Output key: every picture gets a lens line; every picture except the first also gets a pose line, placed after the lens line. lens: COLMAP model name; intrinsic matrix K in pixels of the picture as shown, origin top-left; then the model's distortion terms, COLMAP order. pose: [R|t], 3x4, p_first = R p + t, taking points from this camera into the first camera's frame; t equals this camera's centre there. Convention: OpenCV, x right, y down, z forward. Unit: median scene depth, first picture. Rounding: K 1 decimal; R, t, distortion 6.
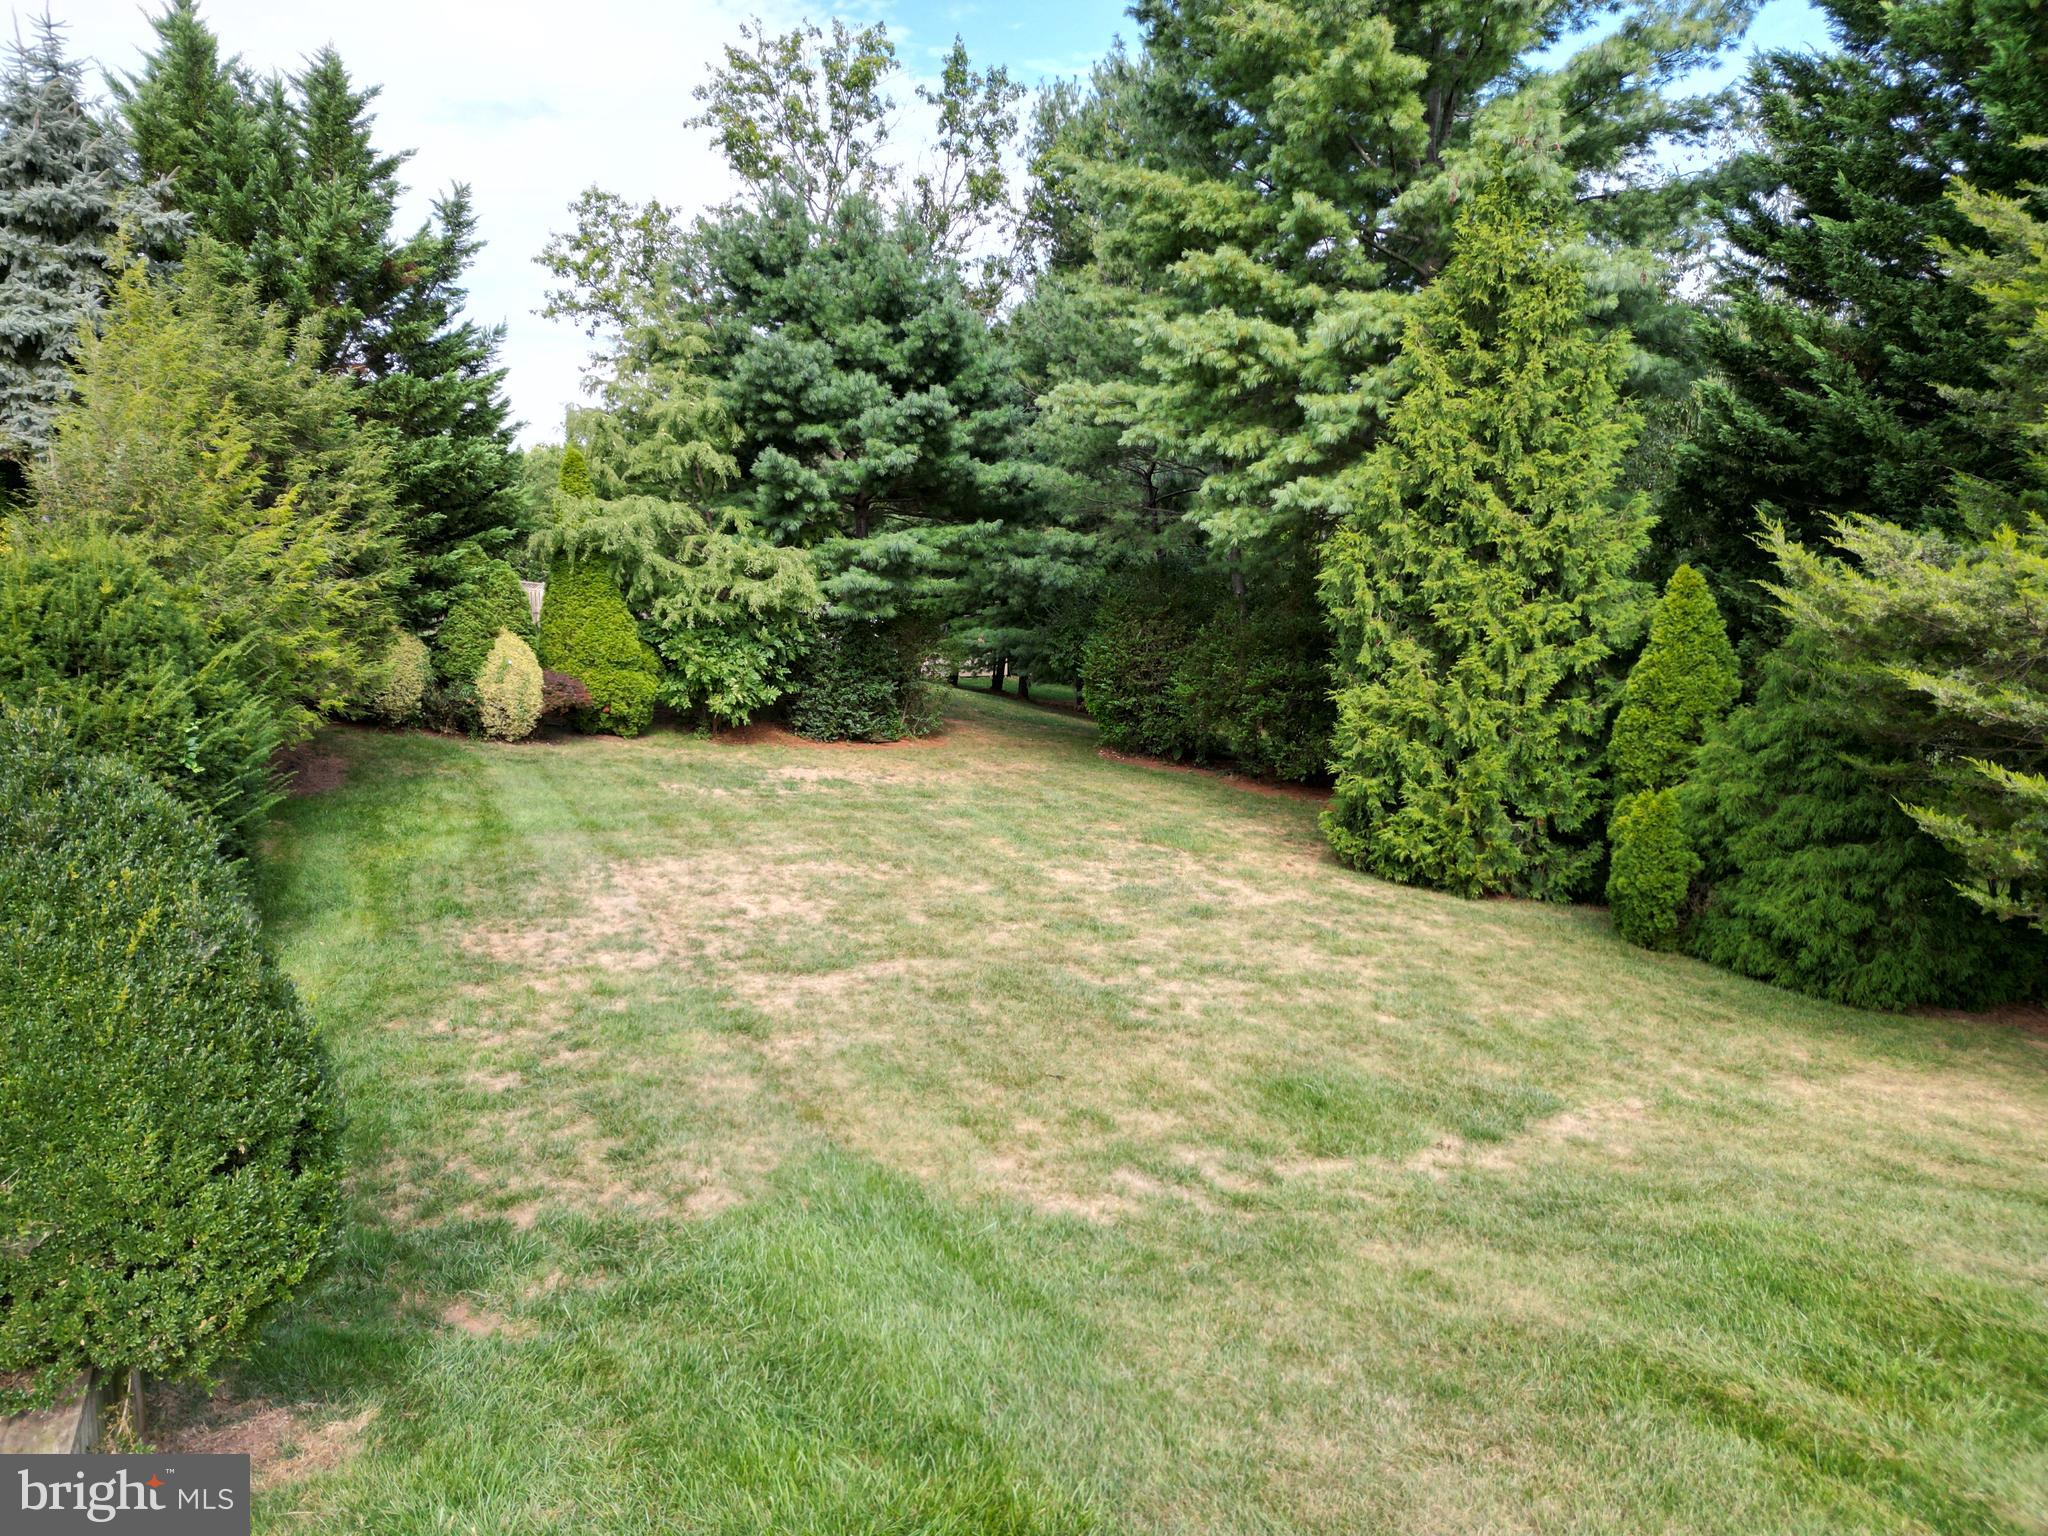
lens RADIAL K [[1421.7, 0, 1013.3], [0, 1421.7, 774.3], [0, 0, 1]] dist [0.063820, -0.054810]
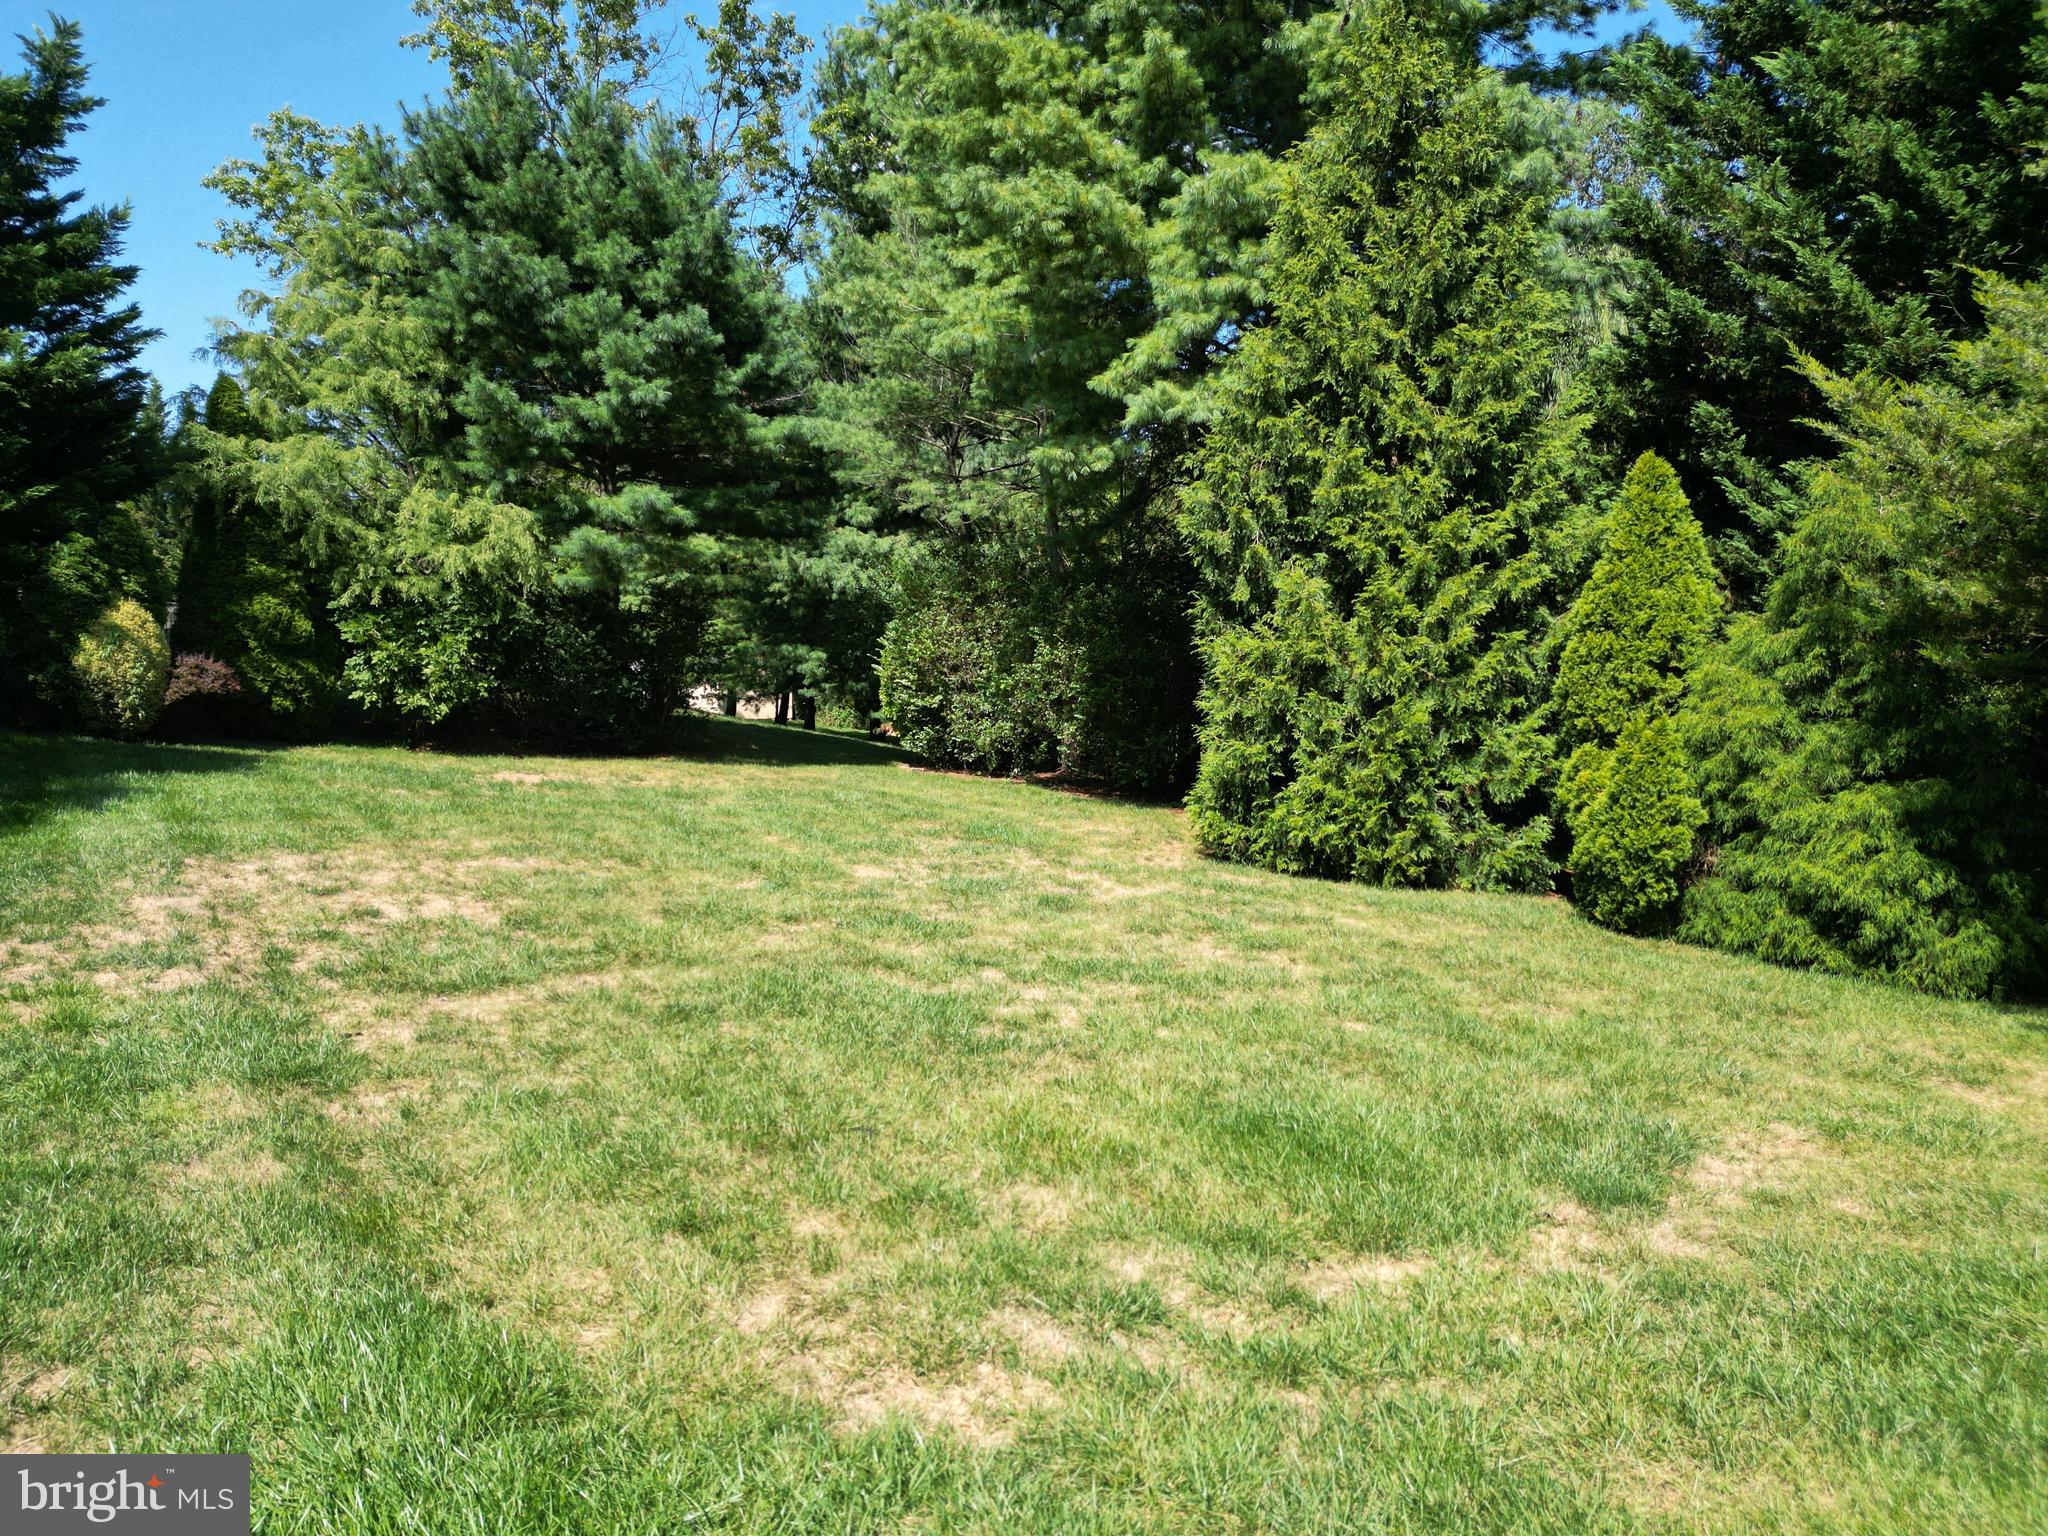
lens RADIAL K [[1440.9, 0, 1030.2], [0, 1440.9, 774.0], [0, 0, 1]] dist [0.055256, -0.057316]
pose [[0.987349, -0.004912, 0.158487, 0.002922], [0.012634, 0.998779, -0.047756, 0.058330], [-0.158059, 0.049154, 0.986206, 0.245926]]
